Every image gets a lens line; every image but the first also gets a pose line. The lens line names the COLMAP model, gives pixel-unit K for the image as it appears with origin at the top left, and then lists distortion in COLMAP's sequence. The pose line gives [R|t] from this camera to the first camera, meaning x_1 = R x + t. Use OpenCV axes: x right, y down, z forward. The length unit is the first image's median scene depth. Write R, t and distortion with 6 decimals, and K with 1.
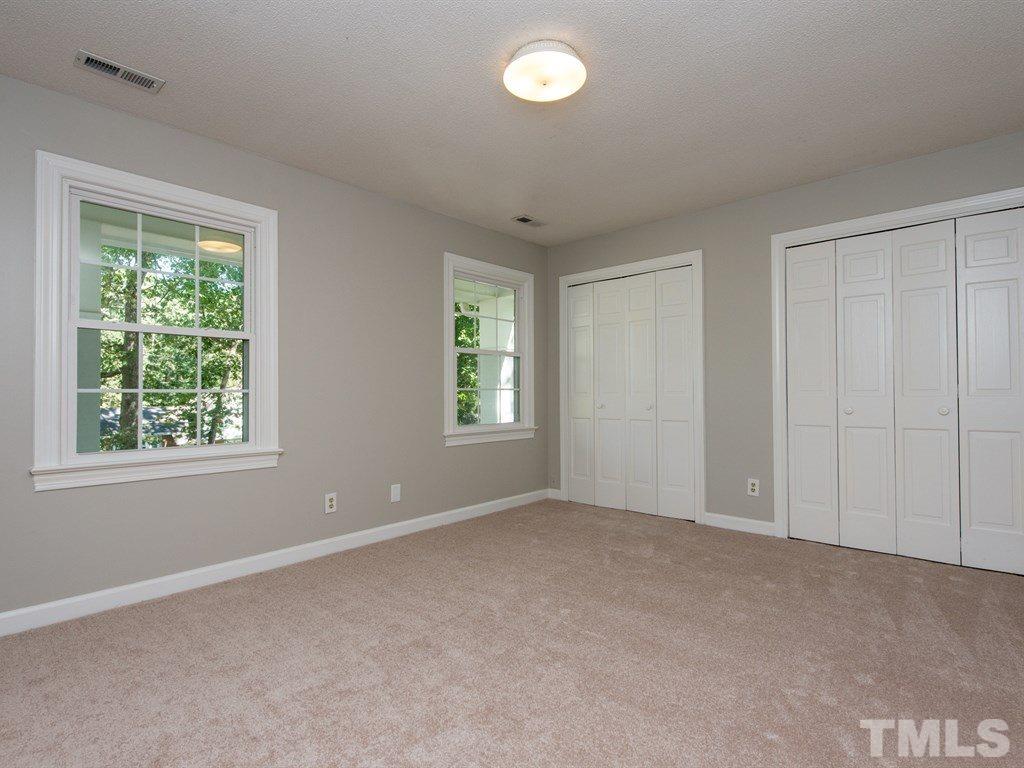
lens RADIAL K [[529.1, 0, 512.0], [0, 529.1, 384.0], [0, 0, 1]] dist [0.027850, 0.000272]
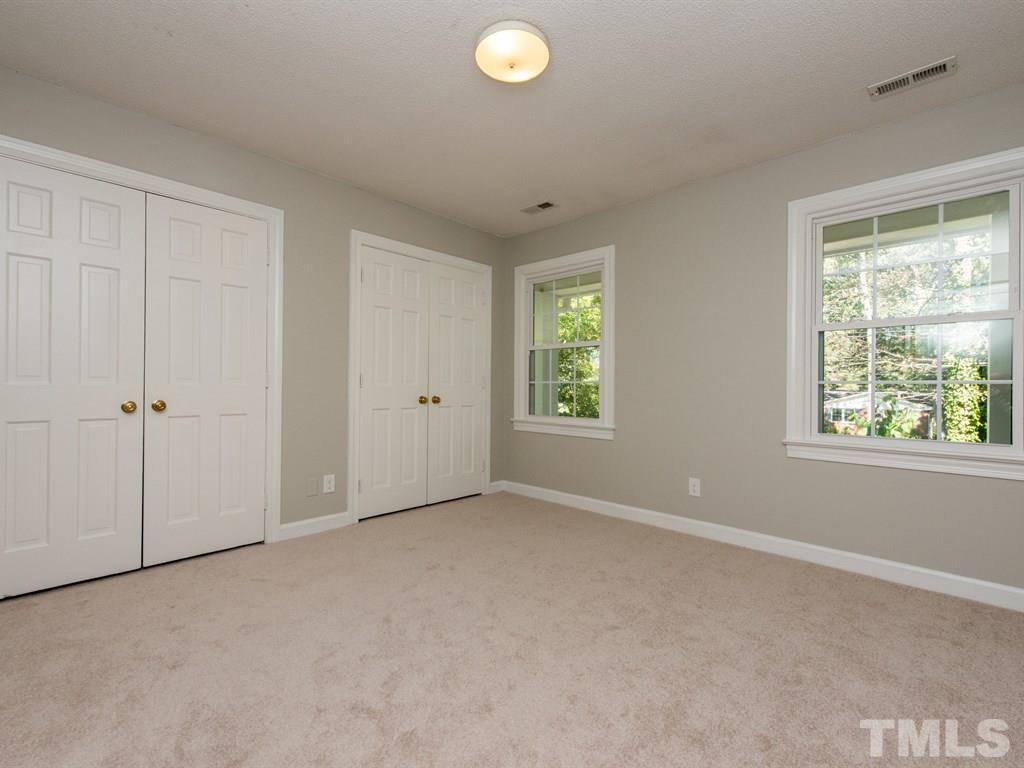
lens RADIAL K [[476.2, 0, 512.0], [0, 476.2, 384.0], [0, 0, 1]] dist [0.000741, 0.000402]
pose [[-0.022857, 0.005907, -0.999721, 0.306146], [0.011194, 0.999921, 0.005652, 0.002936], [0.999676, -0.011061, -0.022921, 0.329063]]
